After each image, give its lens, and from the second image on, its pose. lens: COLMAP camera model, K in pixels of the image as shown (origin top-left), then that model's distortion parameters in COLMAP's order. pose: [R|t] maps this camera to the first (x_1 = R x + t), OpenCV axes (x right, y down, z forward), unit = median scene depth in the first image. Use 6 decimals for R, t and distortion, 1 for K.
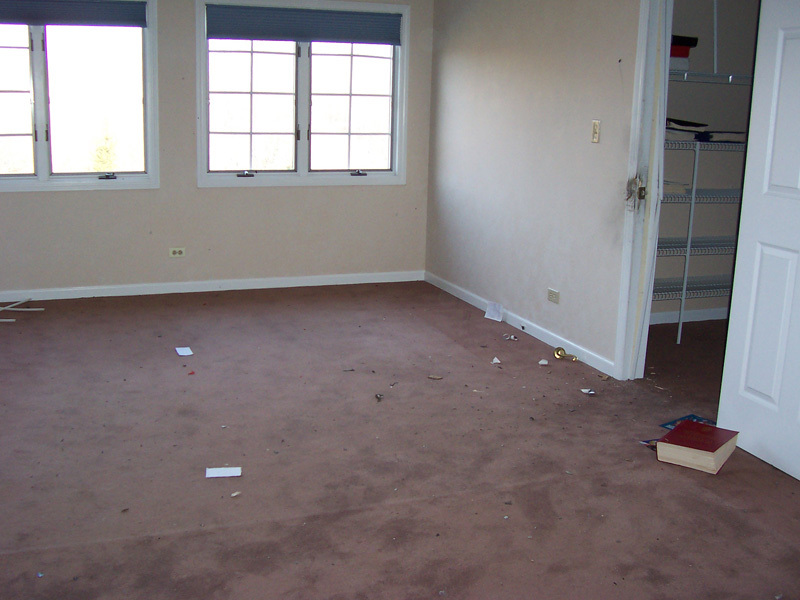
lens RADIAL K [[875.8, 0, 400.0], [0, 875.8, 300.0], [0, 0, 1]] dist [-0.115682, 0.018363]
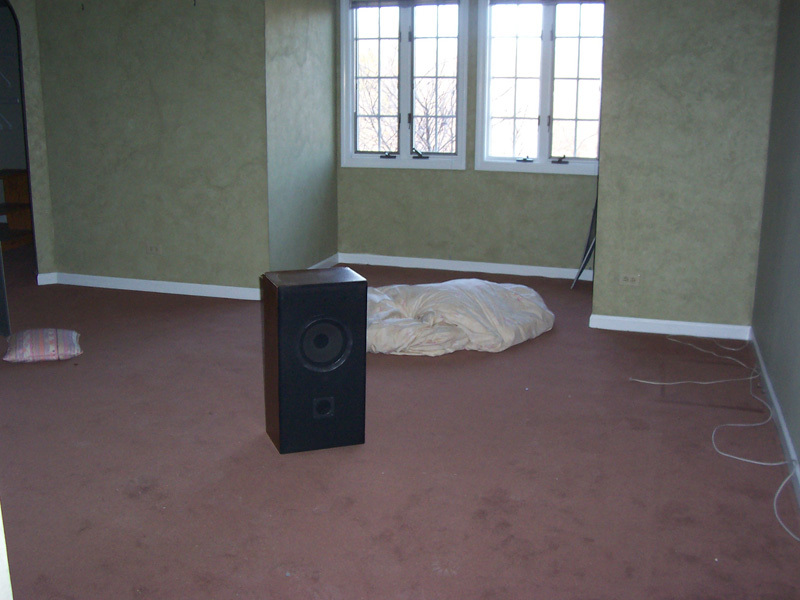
lens RADIAL K [[875.8, 0, 400.0], [0, 875.8, 300.0], [0, 0, 1]] dist [-0.115682, 0.018363]
pose [[0.784320, 0.130513, -0.606472, 0.407569], [-0.123688, 0.990890, 0.053279, -0.025215], [0.607901, 0.033226, 0.793318, 0.153421]]
